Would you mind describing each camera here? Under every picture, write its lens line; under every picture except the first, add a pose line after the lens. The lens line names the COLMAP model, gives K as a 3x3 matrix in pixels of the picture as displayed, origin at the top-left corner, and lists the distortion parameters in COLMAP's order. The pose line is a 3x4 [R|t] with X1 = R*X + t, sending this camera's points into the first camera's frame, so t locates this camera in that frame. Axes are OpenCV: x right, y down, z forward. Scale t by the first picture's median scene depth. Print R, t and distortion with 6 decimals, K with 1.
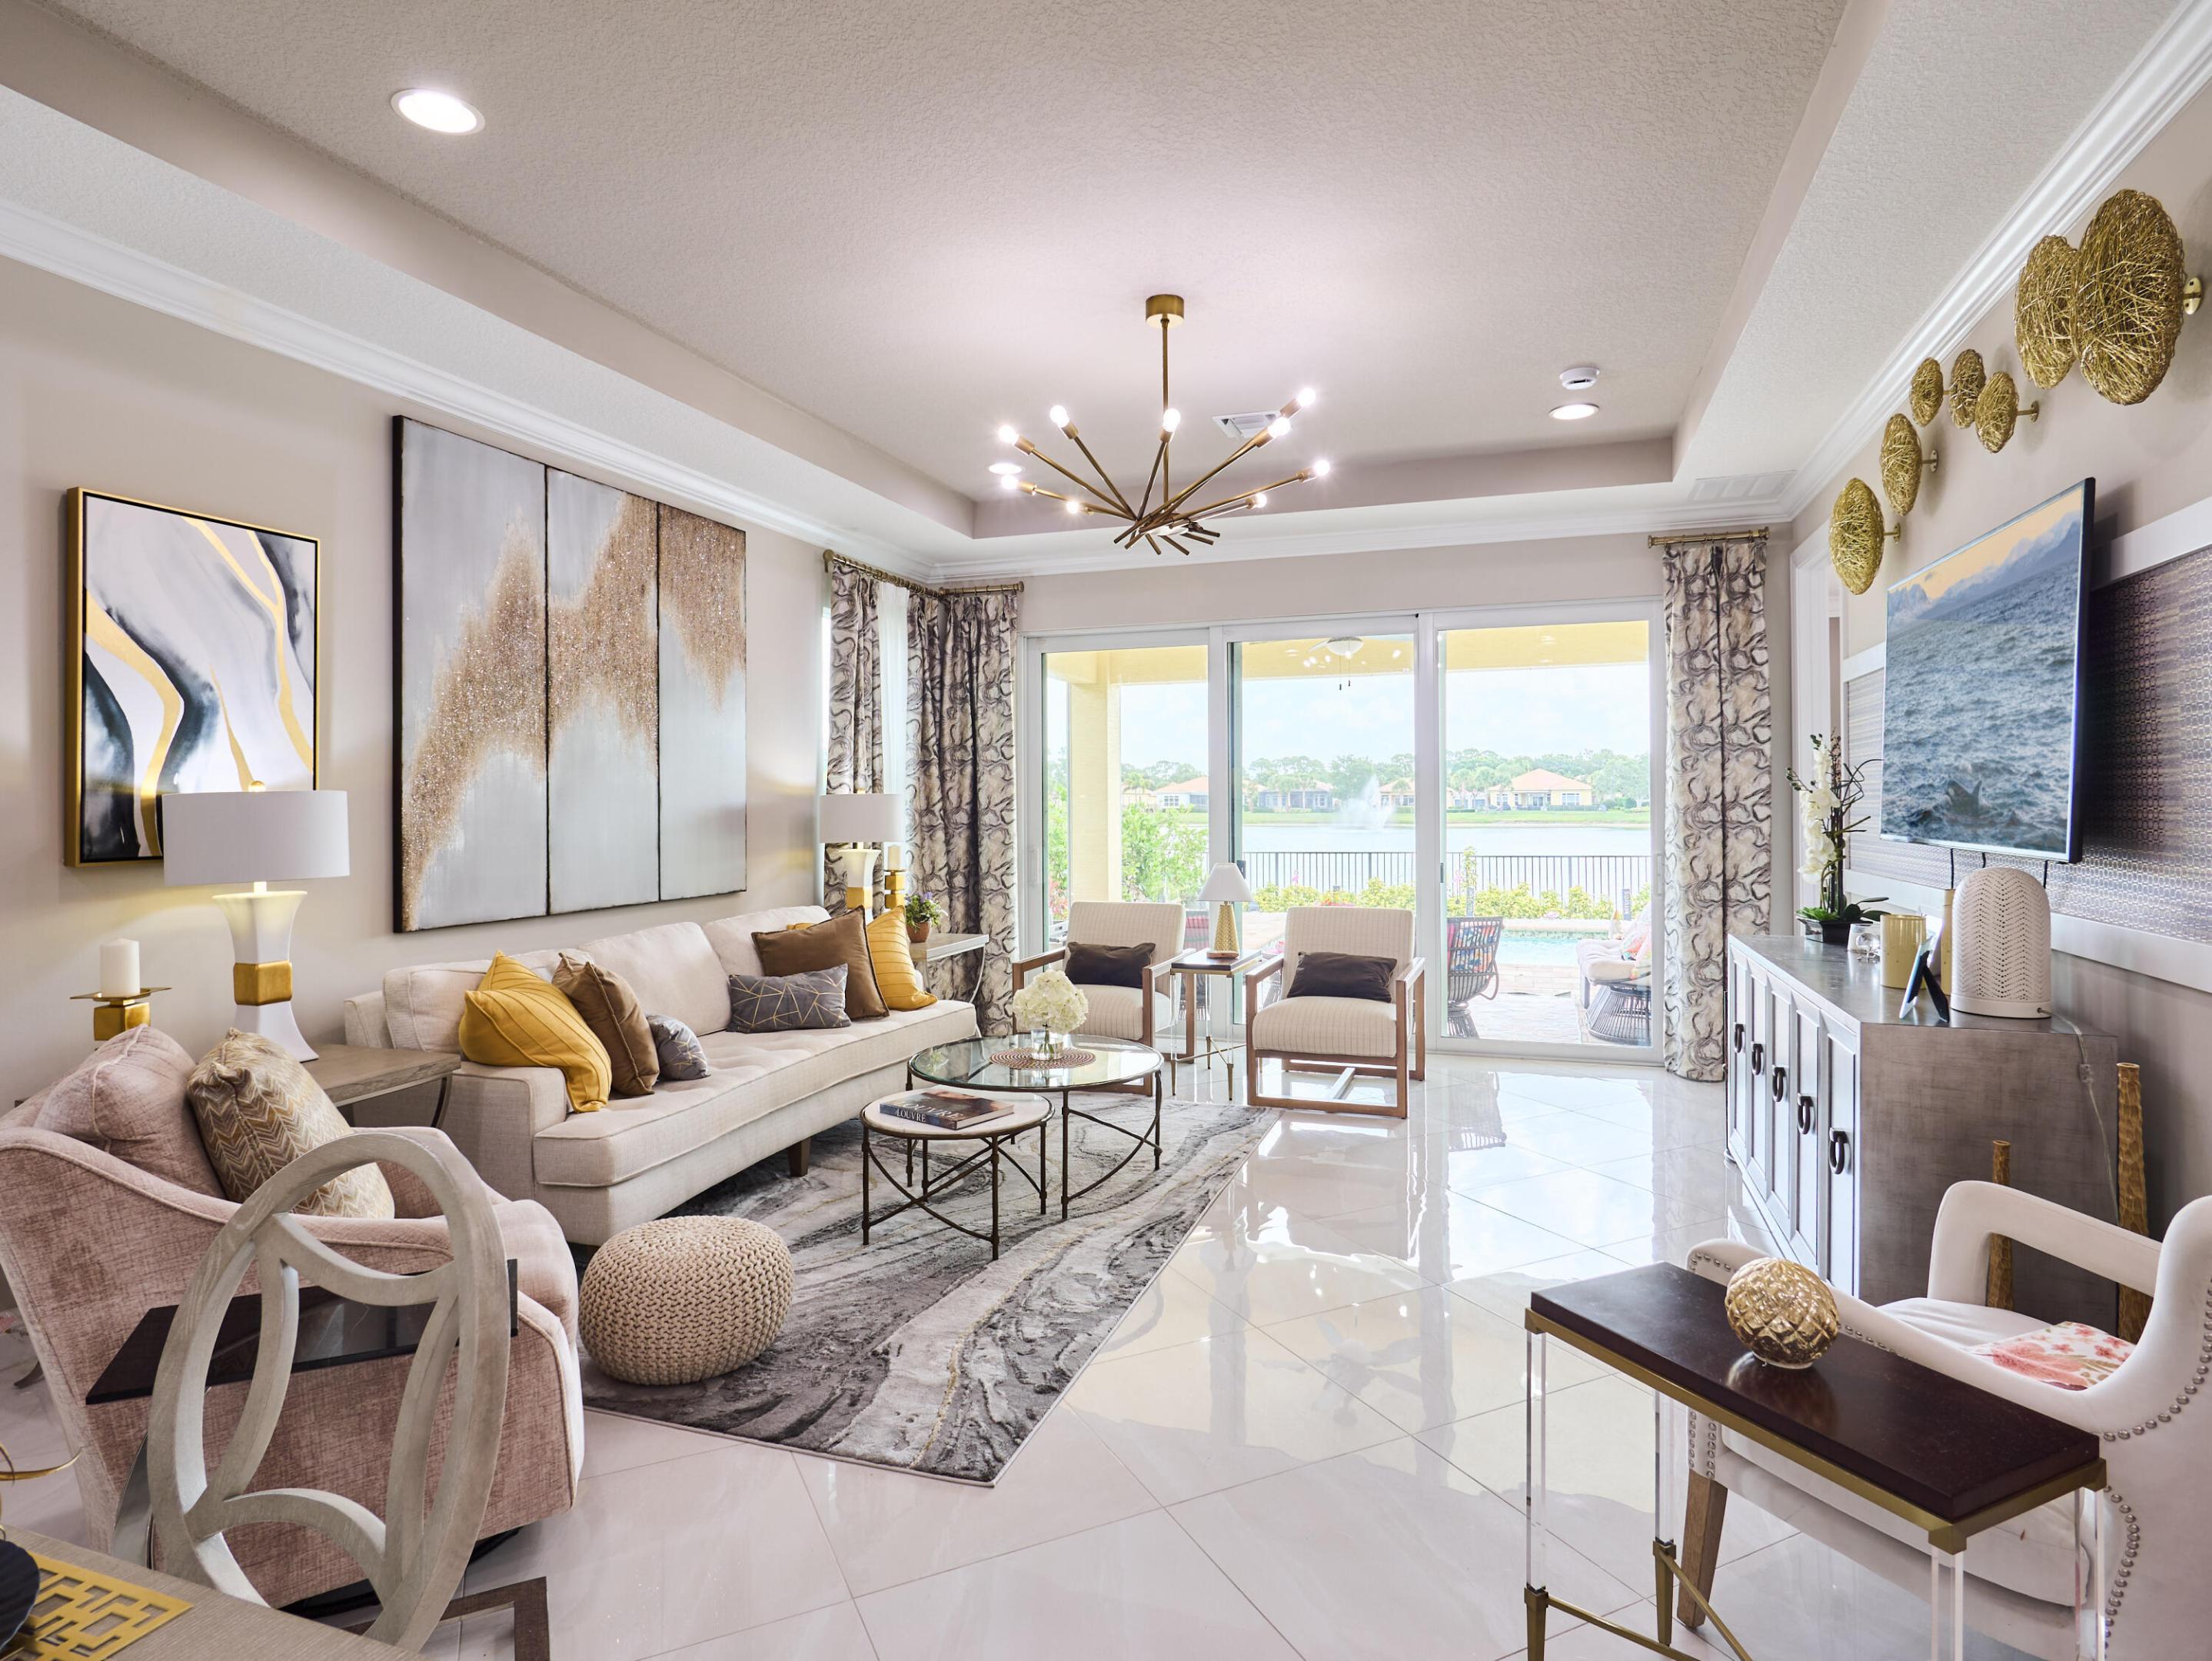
lens RADIAL K [[1206.1, 0, 1099.3], [0, 1206.1, 800.0], [0, 0, 1]] dist [-0.013779, 0.000759]
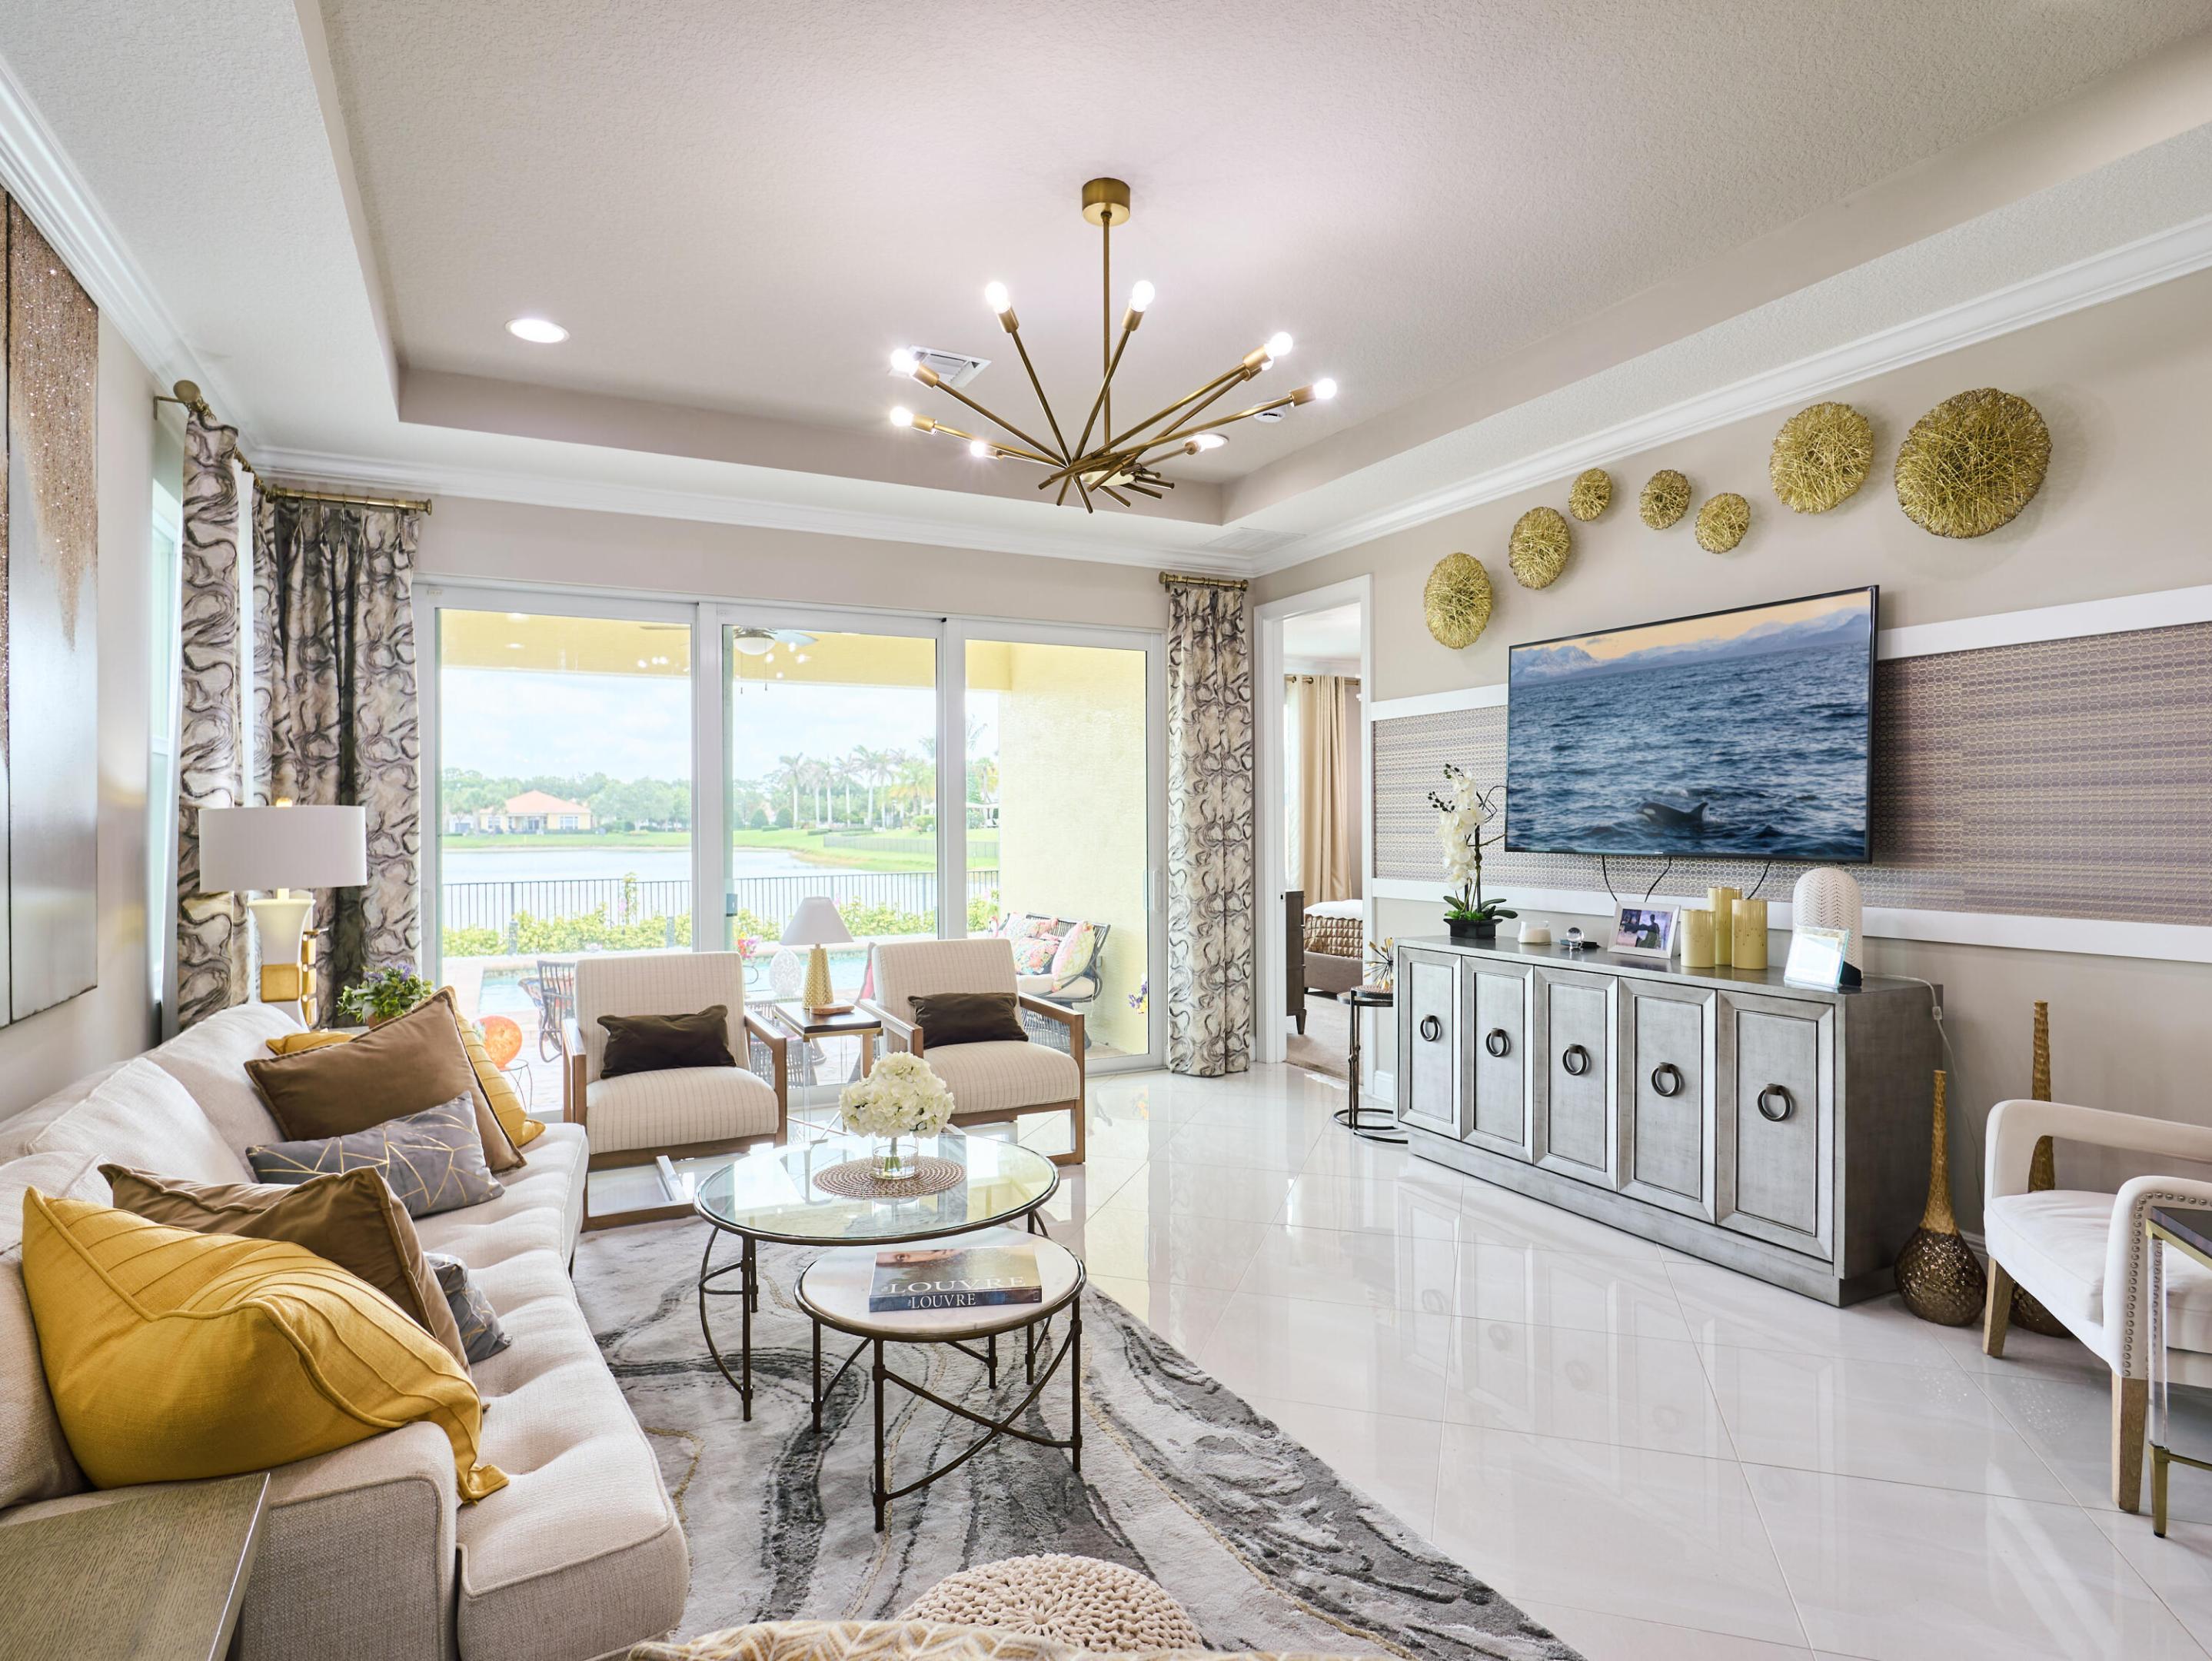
lens RADIAL K [[1199.9, 0, 1115.4], [0, 1199.9, 820.6], [0, 0, 1]] dist [-0.017436, 0.001155]
pose [[0.687795, 0.002304, 0.725901, -0.351351], [-0.000457, 0.999996, -0.002742, 0.003337], [-0.725905, 0.001554, 0.687793, 0.308018]]
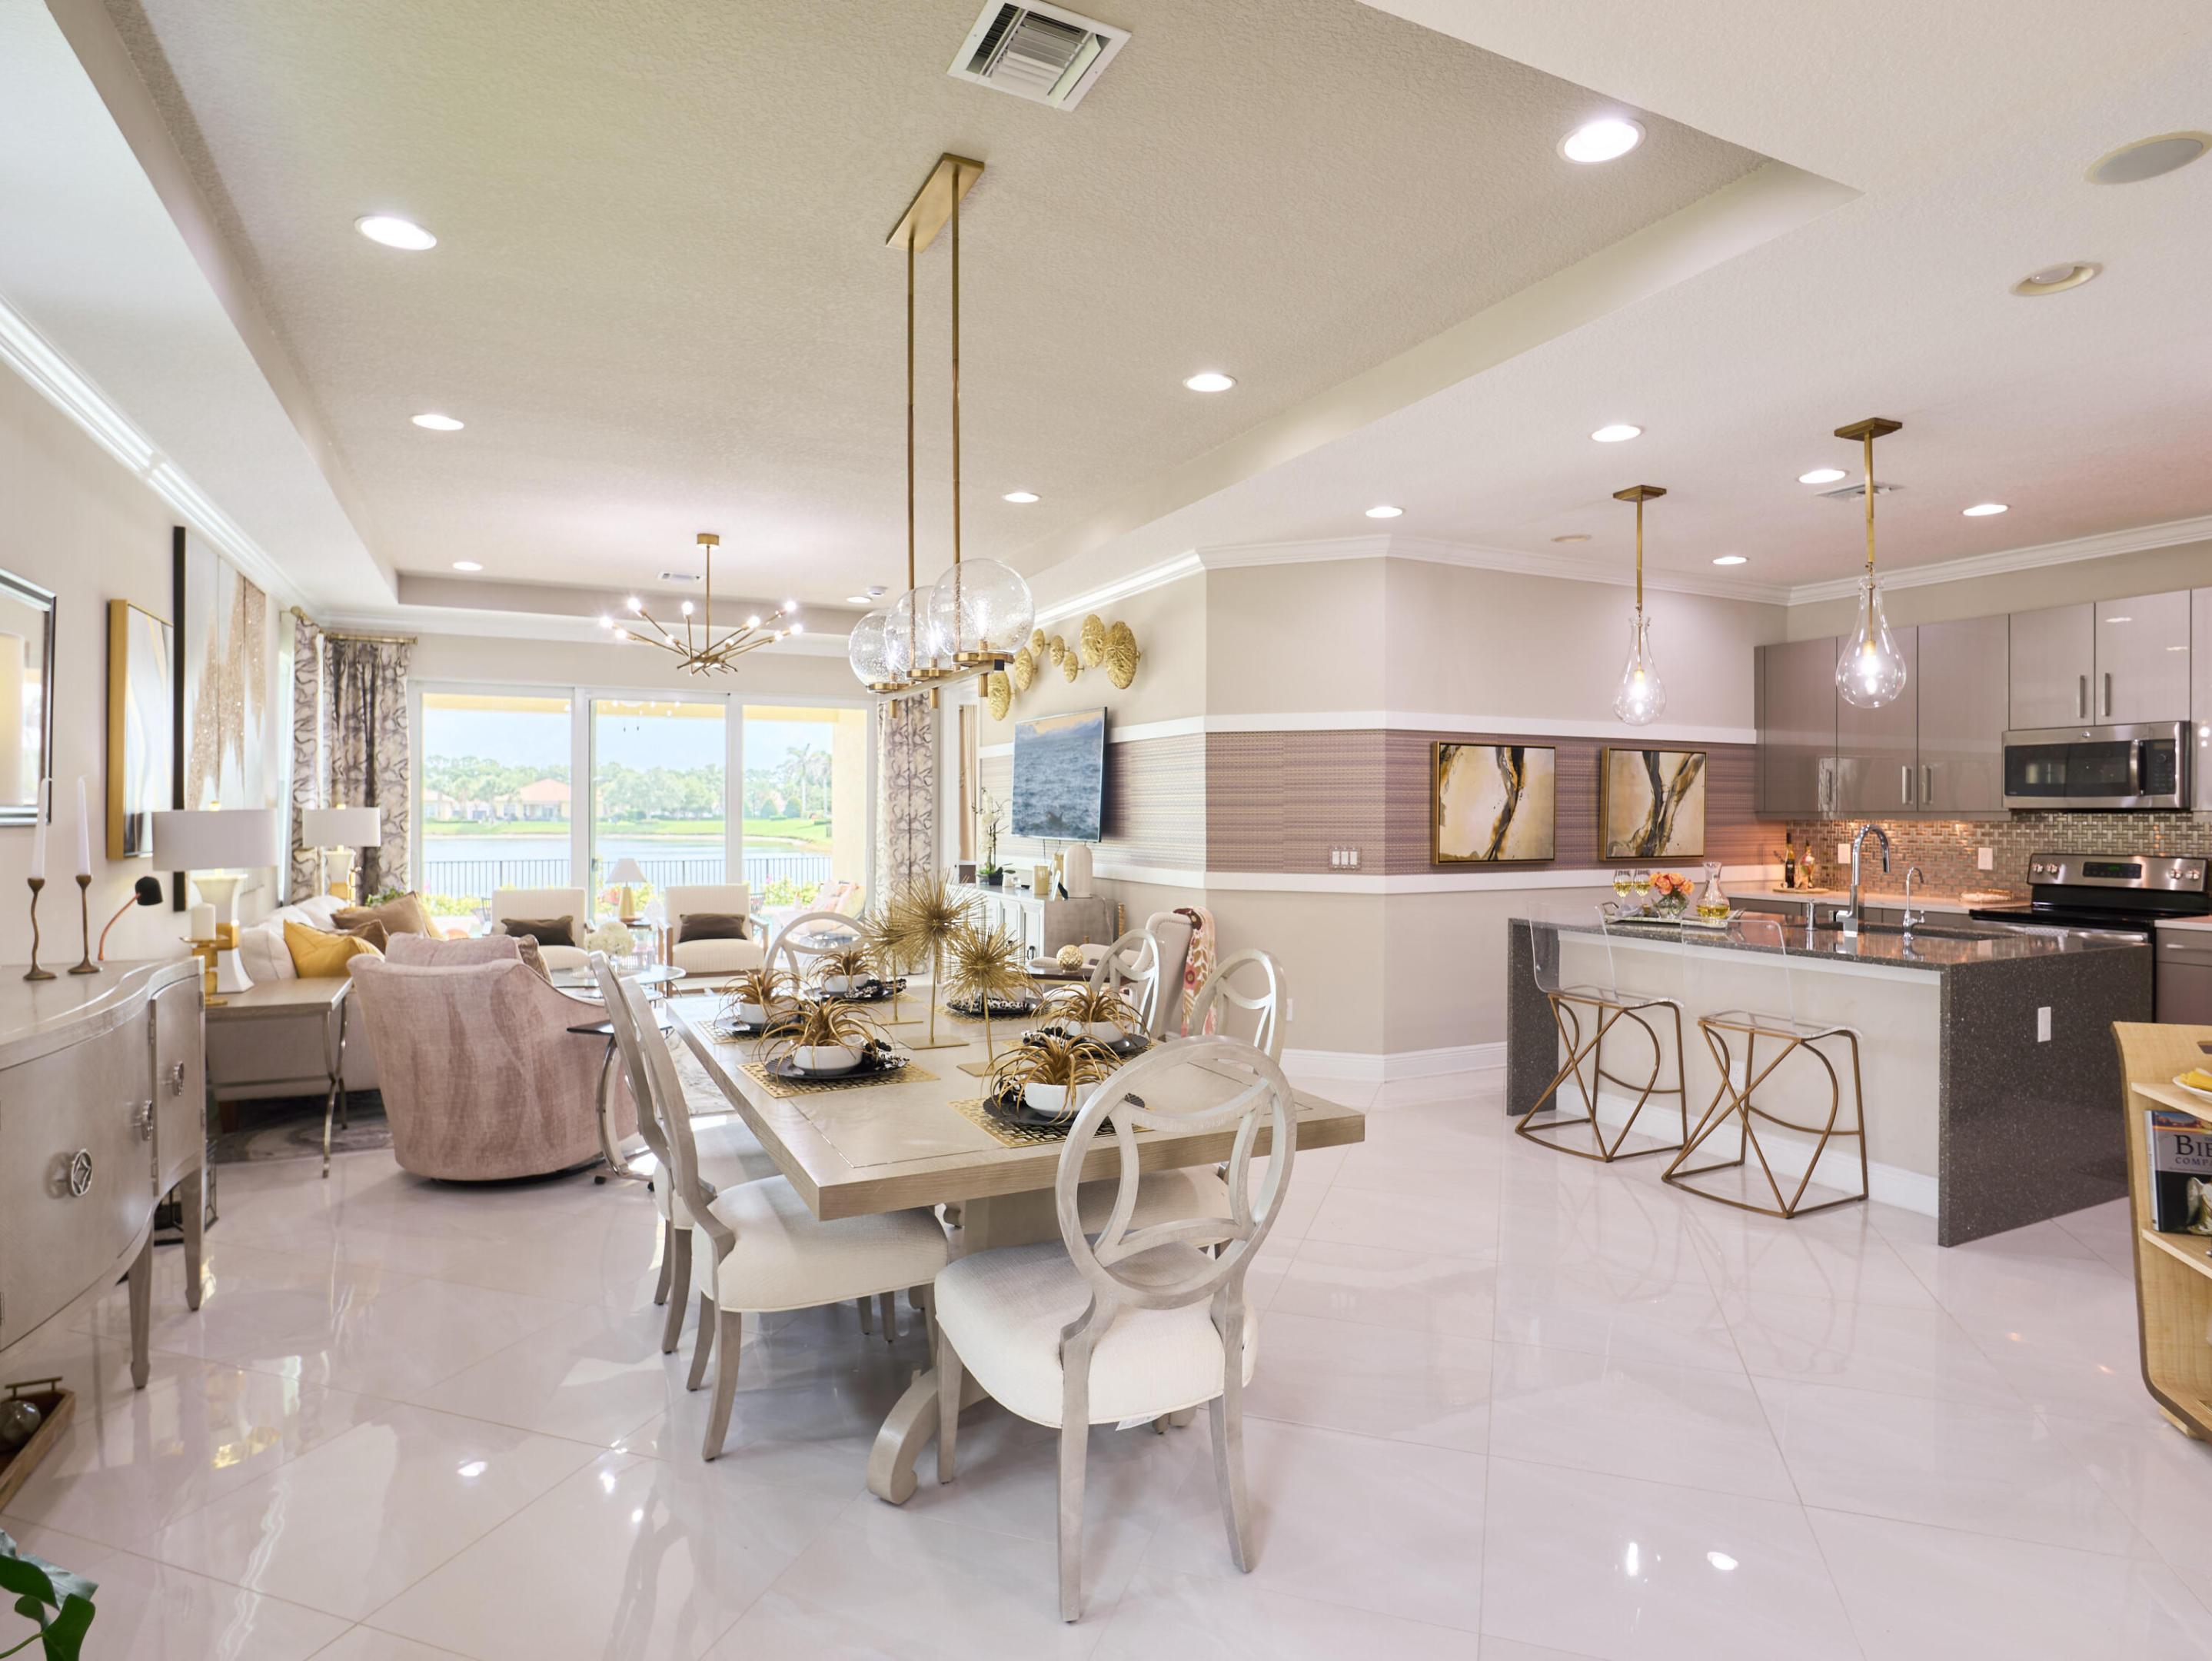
lens RADIAL K [[1199.9, 0, 1115.4], [0, 1199.9, 820.6], [0, 0, 1]] dist [-0.017436, 0.001155]
pose [[0.696117, 0.004057, 0.717917, -0.542004], [-0.009337, 0.999951, 0.003403, -0.003839], [-0.717868, -0.009073, 0.696120, -0.454218]]
